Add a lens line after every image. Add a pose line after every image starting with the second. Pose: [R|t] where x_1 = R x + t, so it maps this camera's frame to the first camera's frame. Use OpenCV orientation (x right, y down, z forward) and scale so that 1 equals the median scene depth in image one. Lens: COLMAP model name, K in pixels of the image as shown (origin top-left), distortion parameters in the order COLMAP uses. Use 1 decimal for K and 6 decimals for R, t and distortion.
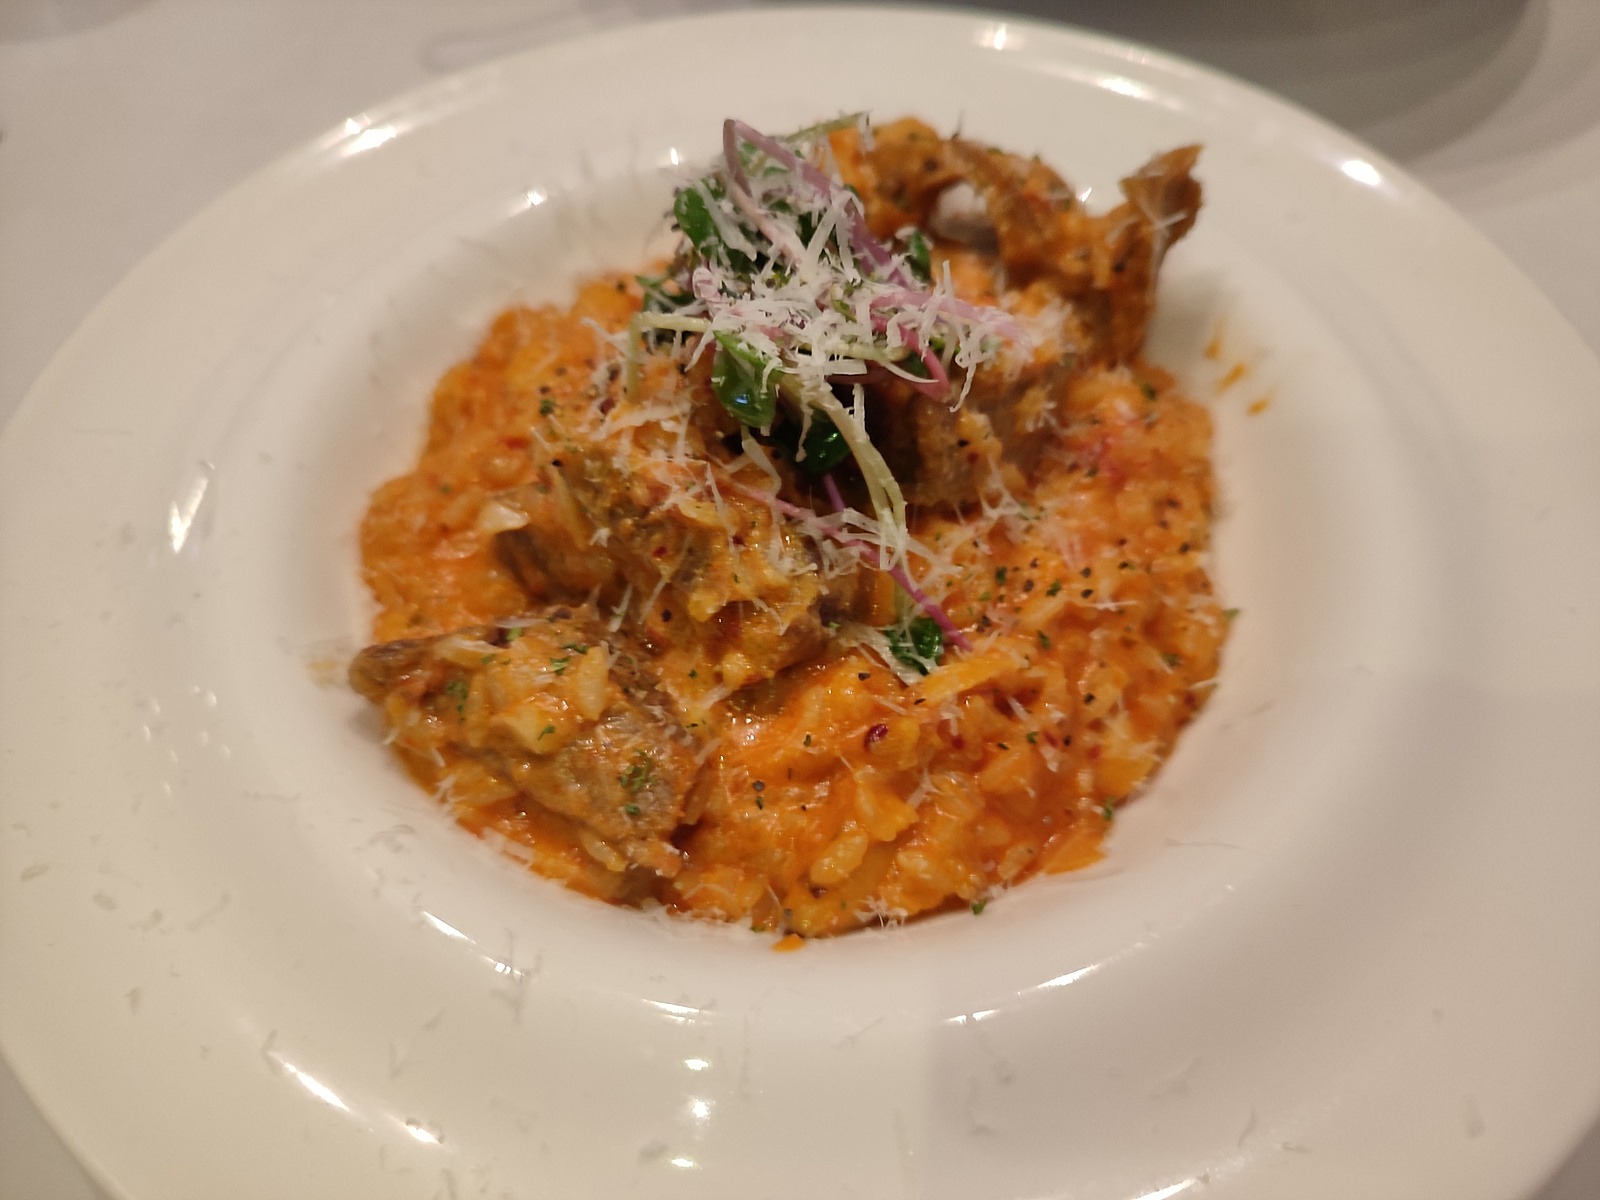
lens RADIAL K [[1284.8, 0, 800.0], [0, 1284.8, 600.0], [0, 0, 1]] dist [-0.074551, 0.005511]
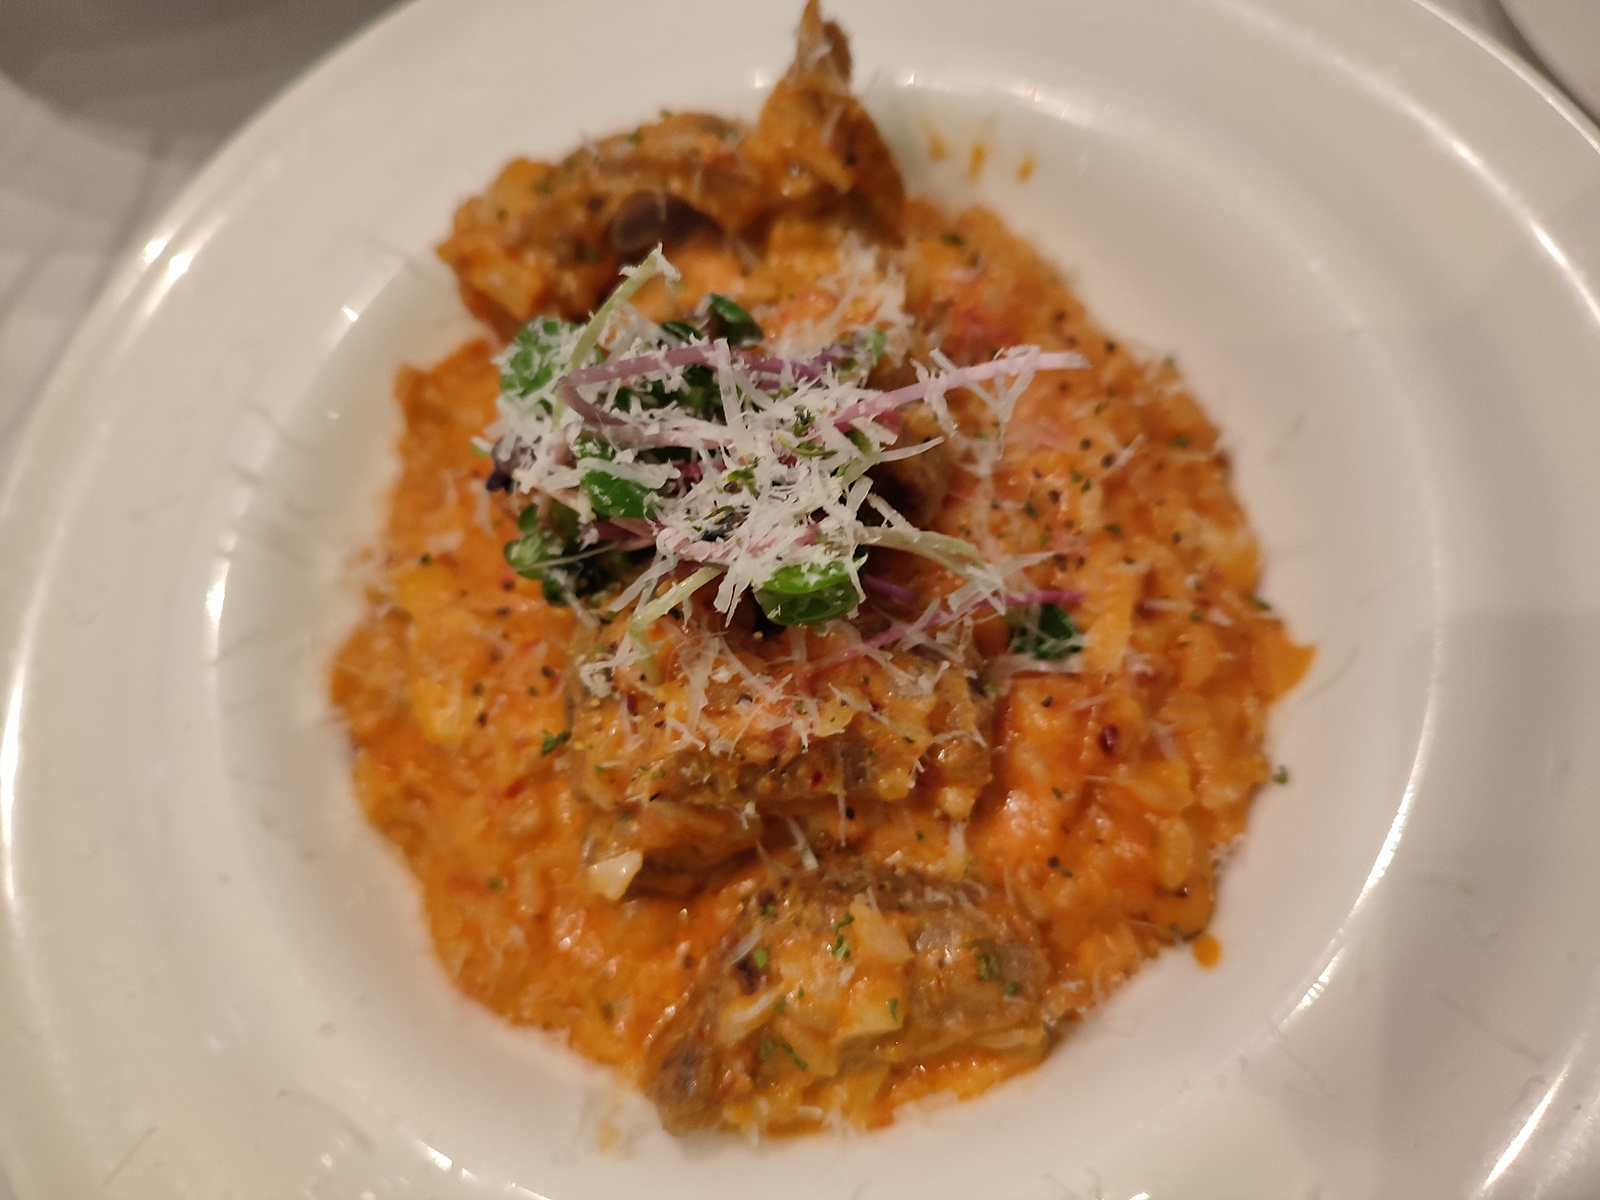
lens RADIAL K [[1284.8, 0, 800.0], [0, 1284.8, 600.0], [0, 0, 1]] dist [-0.074551, 0.005511]
pose [[0.670649, -0.722894, 0.166296, -0.174484], [0.679515, 0.688626, 0.253088, -0.353874], [-0.297471, -0.056733, 0.953044, 0.163419]]
